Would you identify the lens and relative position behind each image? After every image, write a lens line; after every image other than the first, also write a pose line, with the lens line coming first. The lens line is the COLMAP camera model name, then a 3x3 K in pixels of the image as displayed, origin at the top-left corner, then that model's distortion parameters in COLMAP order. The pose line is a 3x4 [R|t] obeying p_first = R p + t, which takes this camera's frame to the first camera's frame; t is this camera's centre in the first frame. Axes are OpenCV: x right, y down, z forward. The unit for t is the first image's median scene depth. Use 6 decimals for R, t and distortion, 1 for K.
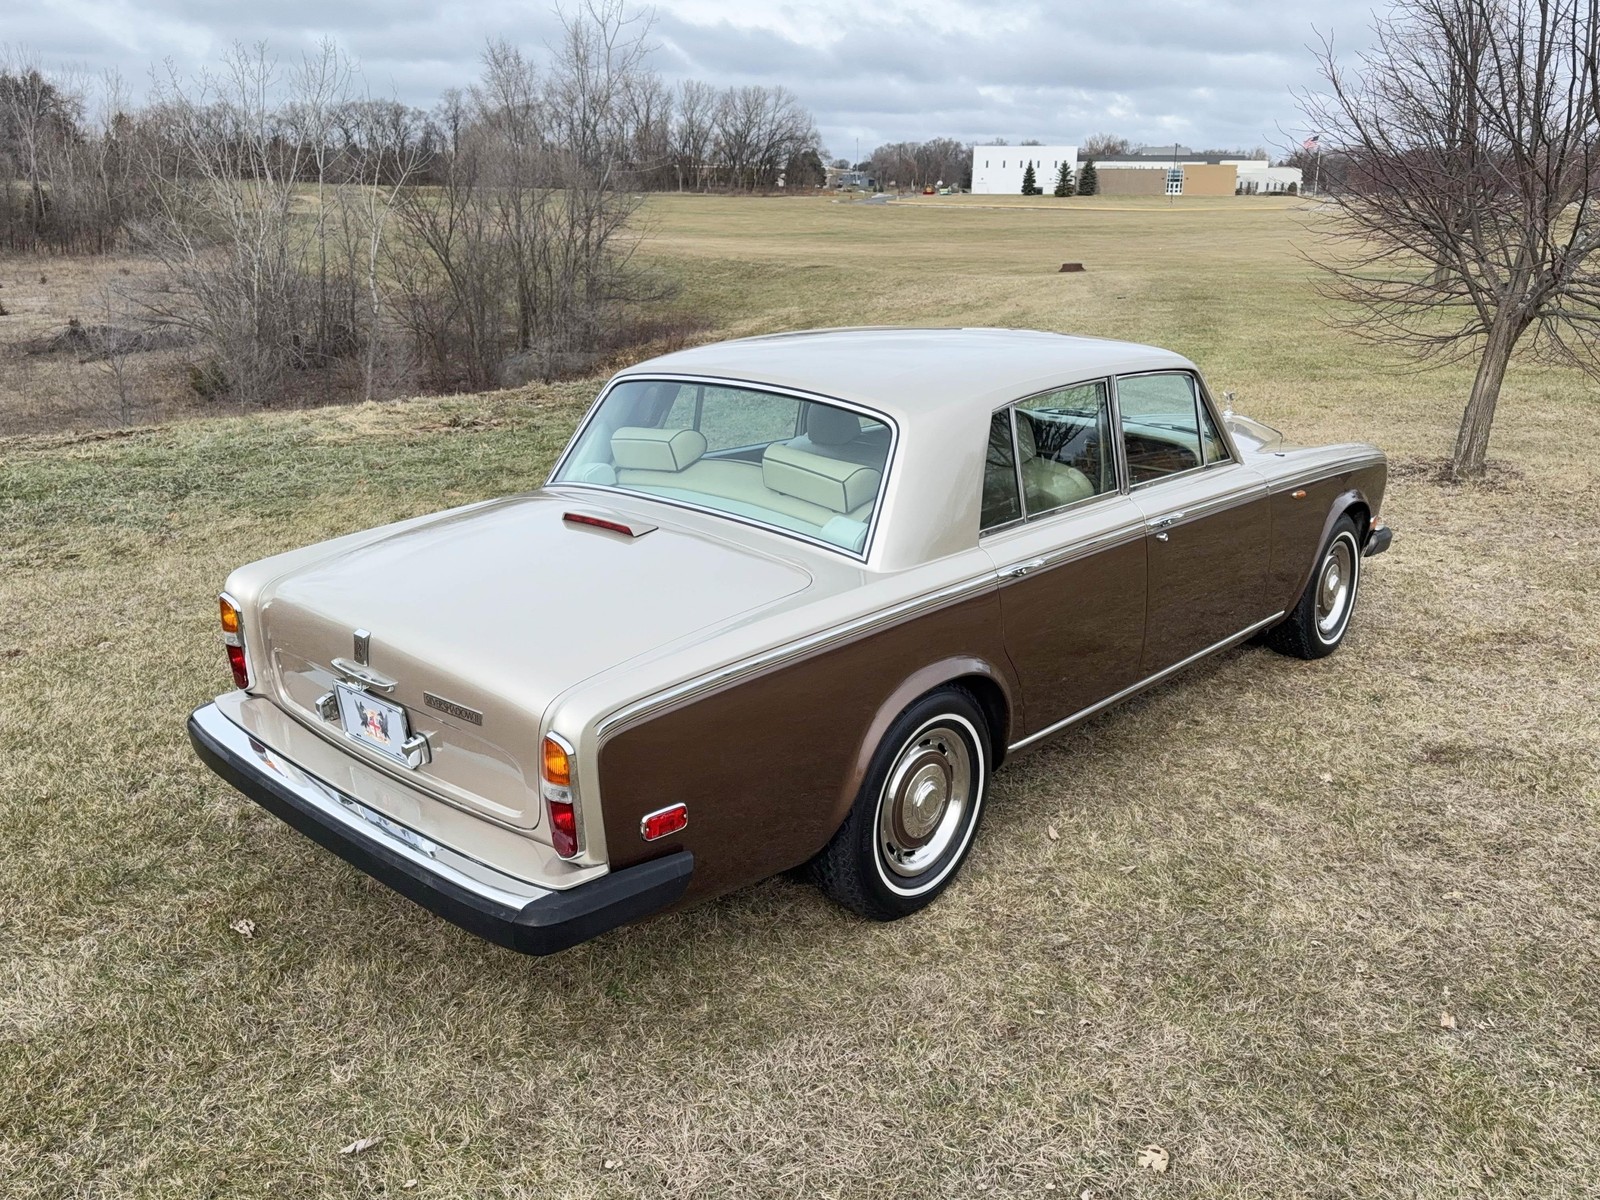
lens RADIAL K [[1242.1, 0, 822.1], [0, 1242.1, 557.0], [0, 0, 1]] dist [0.132816, -0.195577]
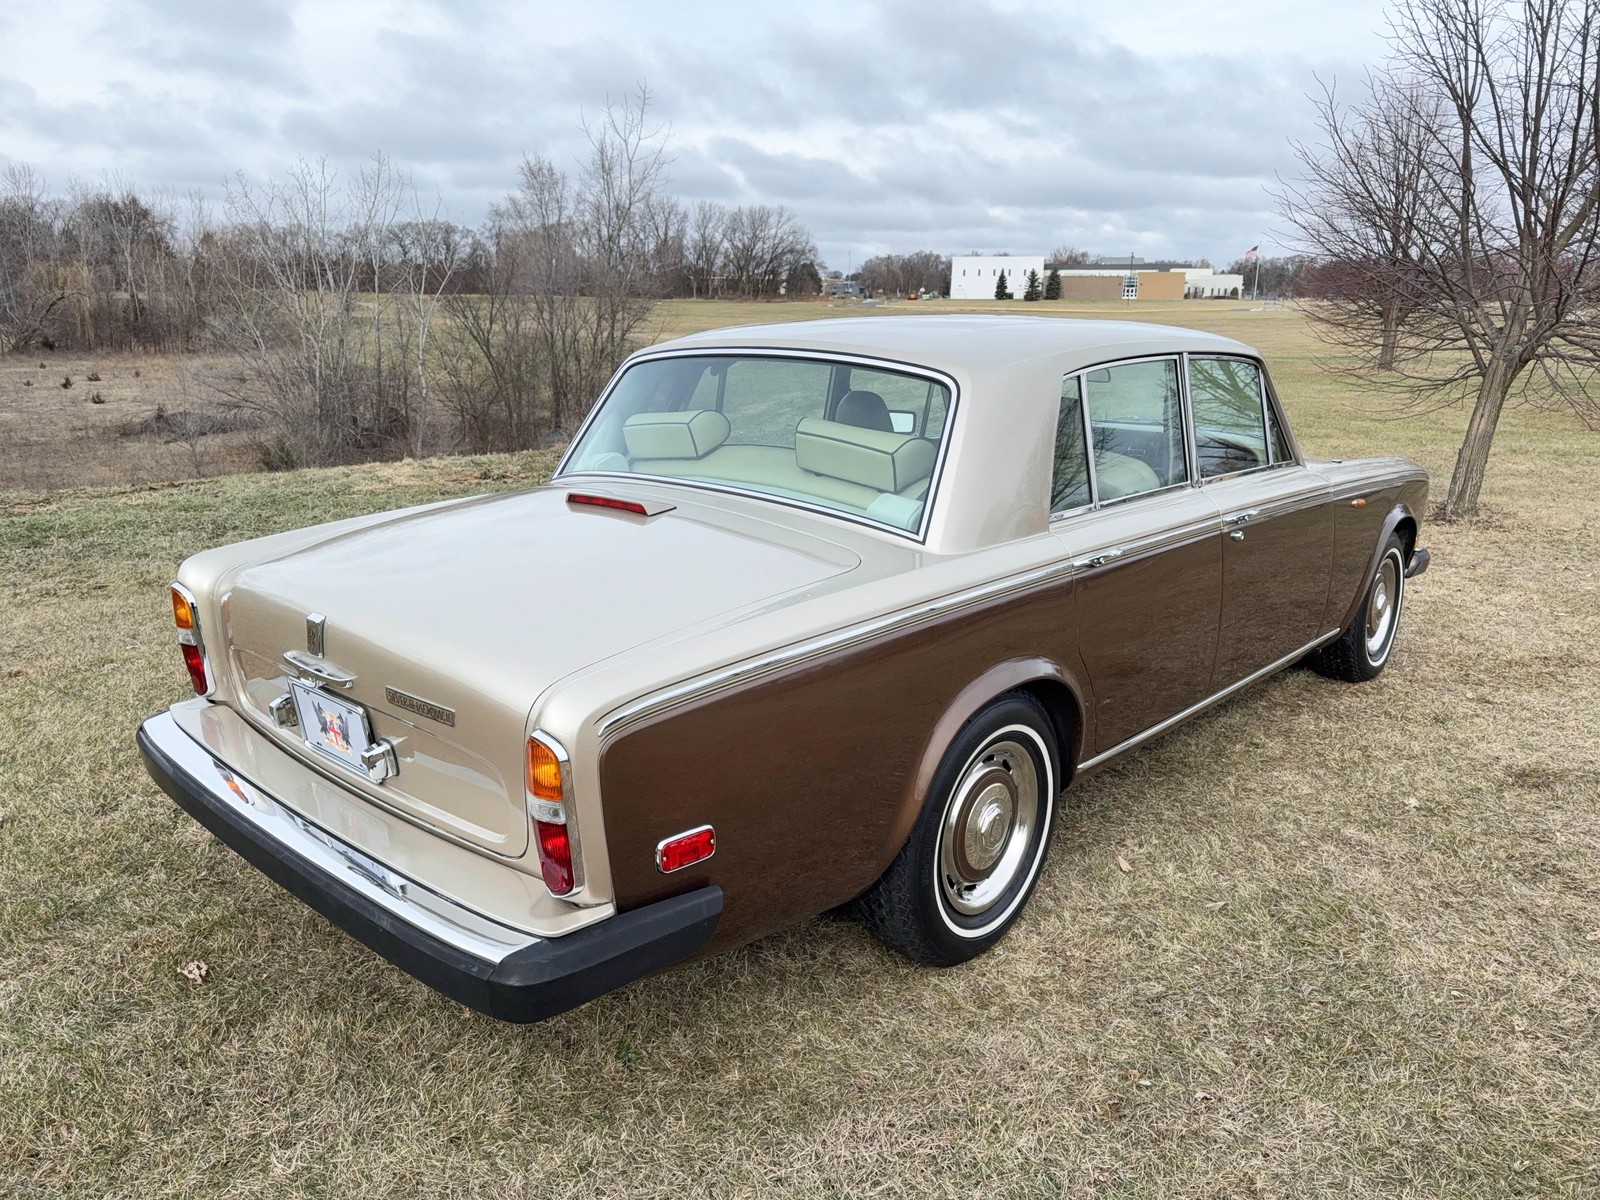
lens RADIAL K [[1090.9, 0, 803.8], [0, 1090.9, 626.0], [0, 0, 1]] dist [0.081085, -0.086475]
pose [[0.999908, -0.000590, -0.013563, -0.029103], [0.000670, 0.999982, 0.005879, 0.045948], [0.013559, -0.005888, 0.999891, 0.213756]]
